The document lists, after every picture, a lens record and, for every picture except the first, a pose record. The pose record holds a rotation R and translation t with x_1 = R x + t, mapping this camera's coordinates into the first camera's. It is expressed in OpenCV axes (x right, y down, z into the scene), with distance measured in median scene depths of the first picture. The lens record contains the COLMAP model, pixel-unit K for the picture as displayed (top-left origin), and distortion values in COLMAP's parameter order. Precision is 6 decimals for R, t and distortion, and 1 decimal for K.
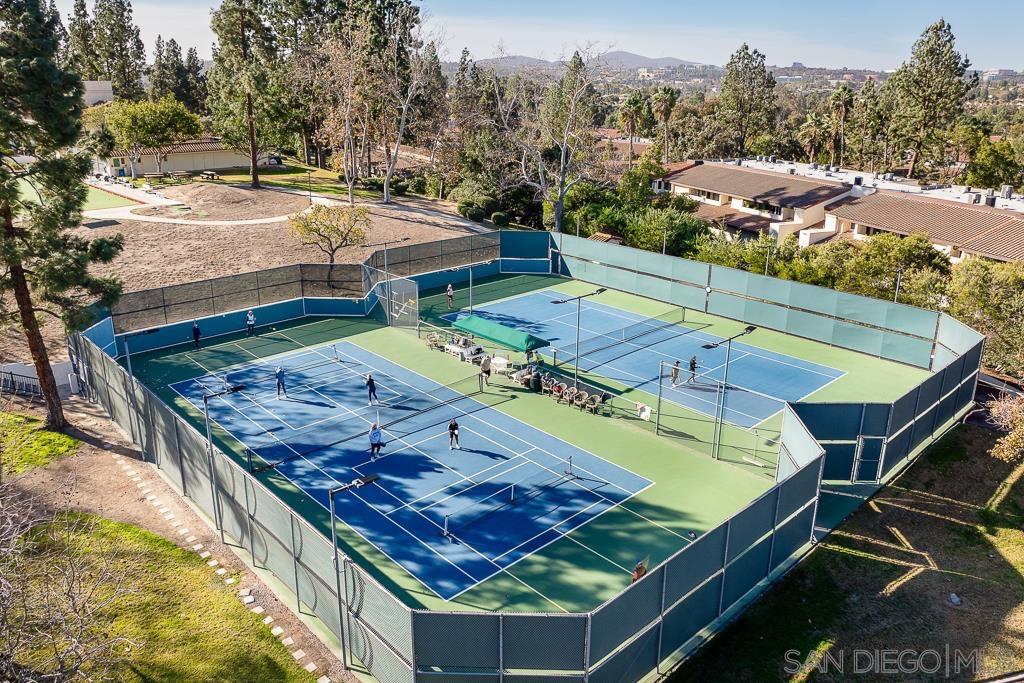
lens RADIAL K [[743.5, 0, 512.0], [0, 743.5, 341.5], [0, 0, 1]] dist [0.002512, -0.000428]
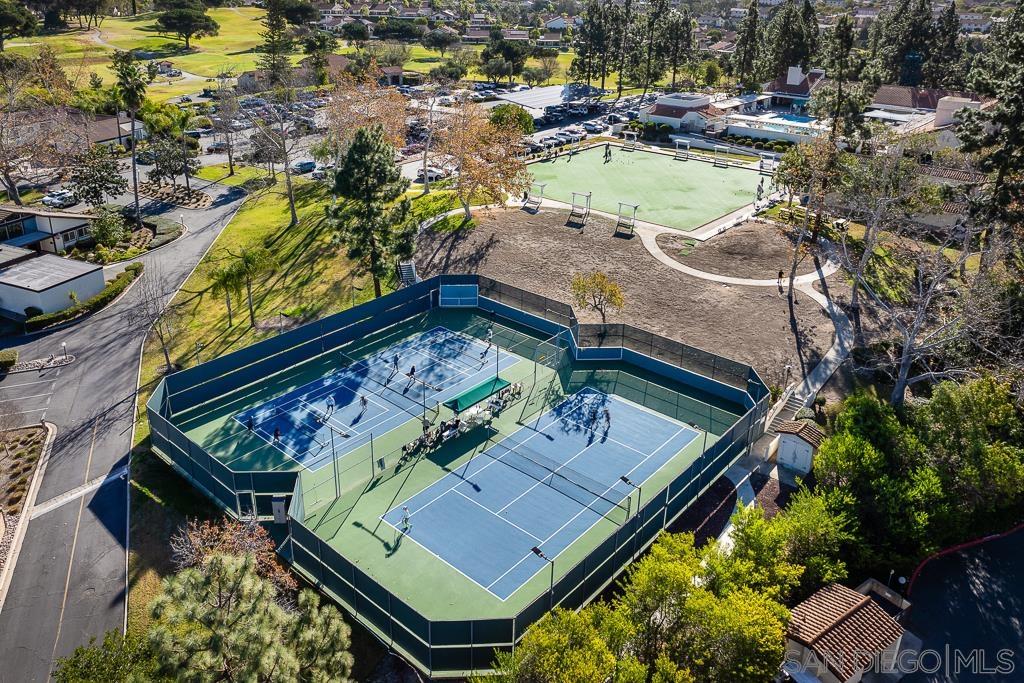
lens RADIAL K [[743.5, 0, 512.0], [0, 743.5, 341.5], [0, 0, 1]] dist [0.002512, -0.000428]
pose [[0.090497, 0.430217, -0.898178, 1.641397], [-0.334864, 0.862512, 0.379394, -0.884433], [0.937911, 0.266433, 0.222119, 0.937729]]
